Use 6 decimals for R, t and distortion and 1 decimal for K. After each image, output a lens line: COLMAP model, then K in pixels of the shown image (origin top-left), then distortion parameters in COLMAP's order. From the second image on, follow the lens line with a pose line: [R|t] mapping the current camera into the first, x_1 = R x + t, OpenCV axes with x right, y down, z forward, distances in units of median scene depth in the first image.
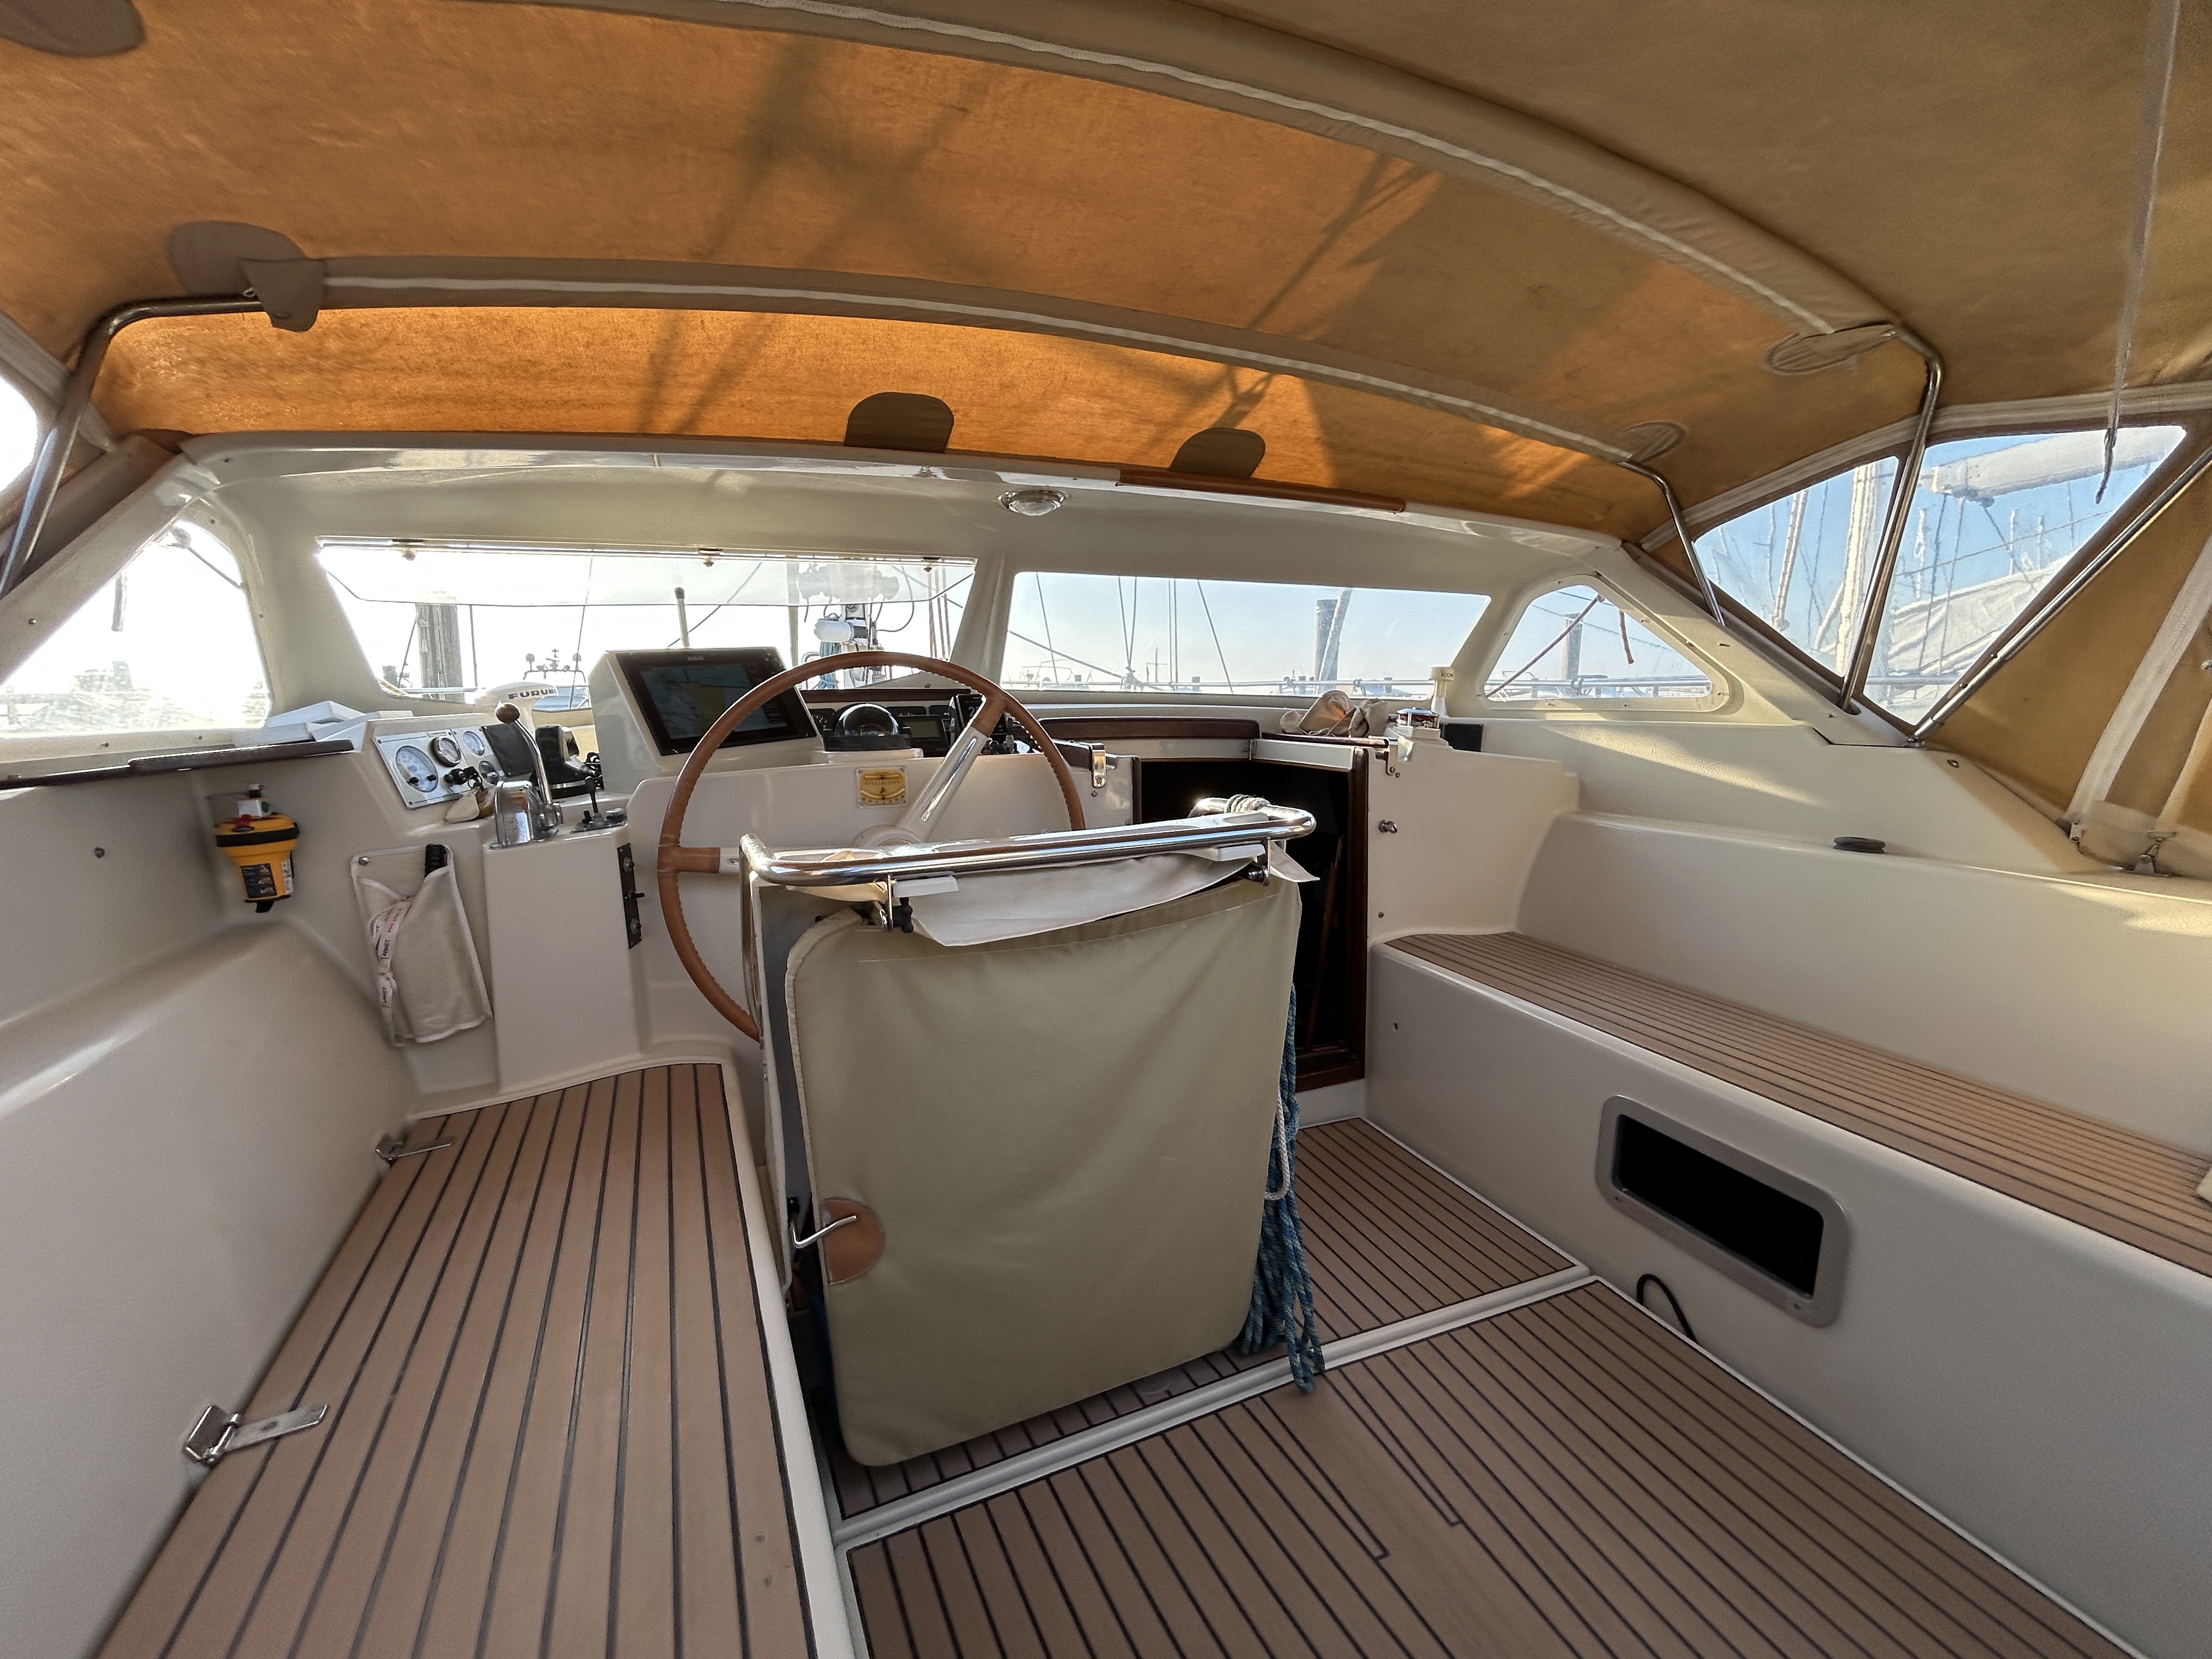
lens RADIAL K [[907.3, 0, 1098.7], [0, 907.3, 827.3], [0, 0, 1]] dist [0.000399, 0.000210]
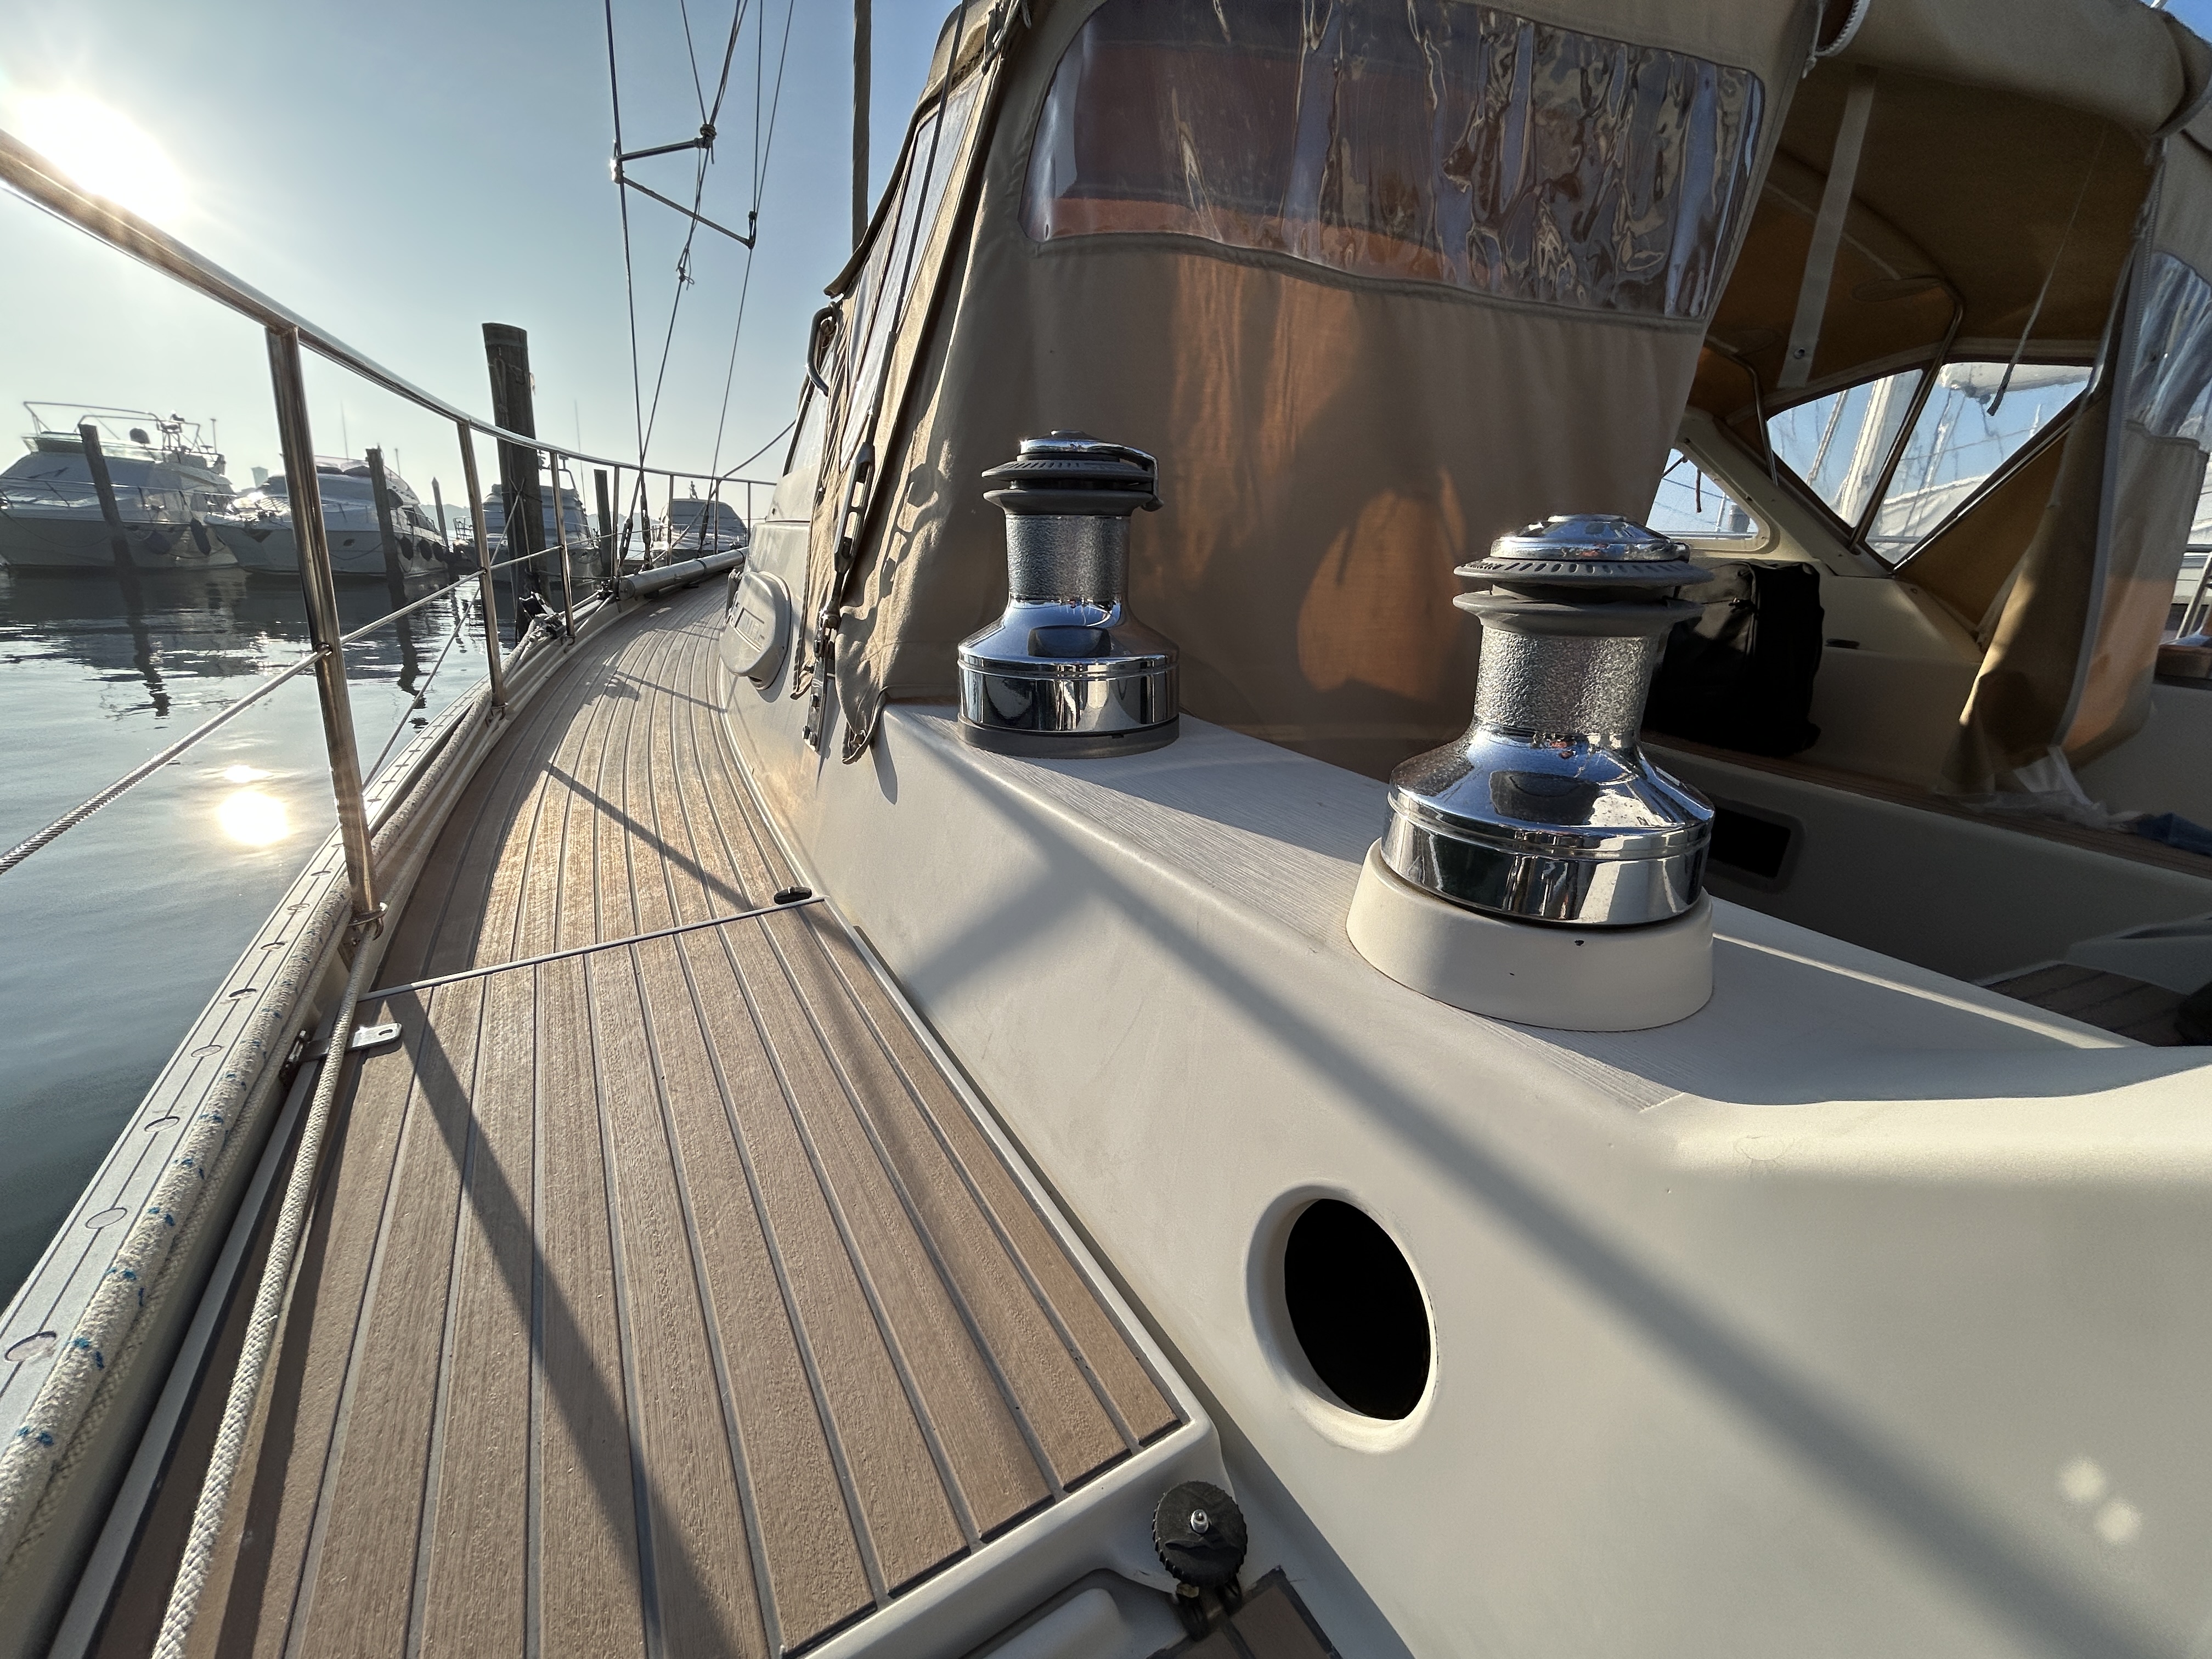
lens RADIAL K [[907.3, 0, 1098.7], [0, 907.3, 827.3], [0, 0, 1]] dist [0.000399, 0.000210]
pose [[0.997427, 0.054008, 0.047137, -0.390535], [-0.061138, 0.984230, 0.165991, 0.127129], [-0.037429, -0.168446, 0.985000, -0.425476]]
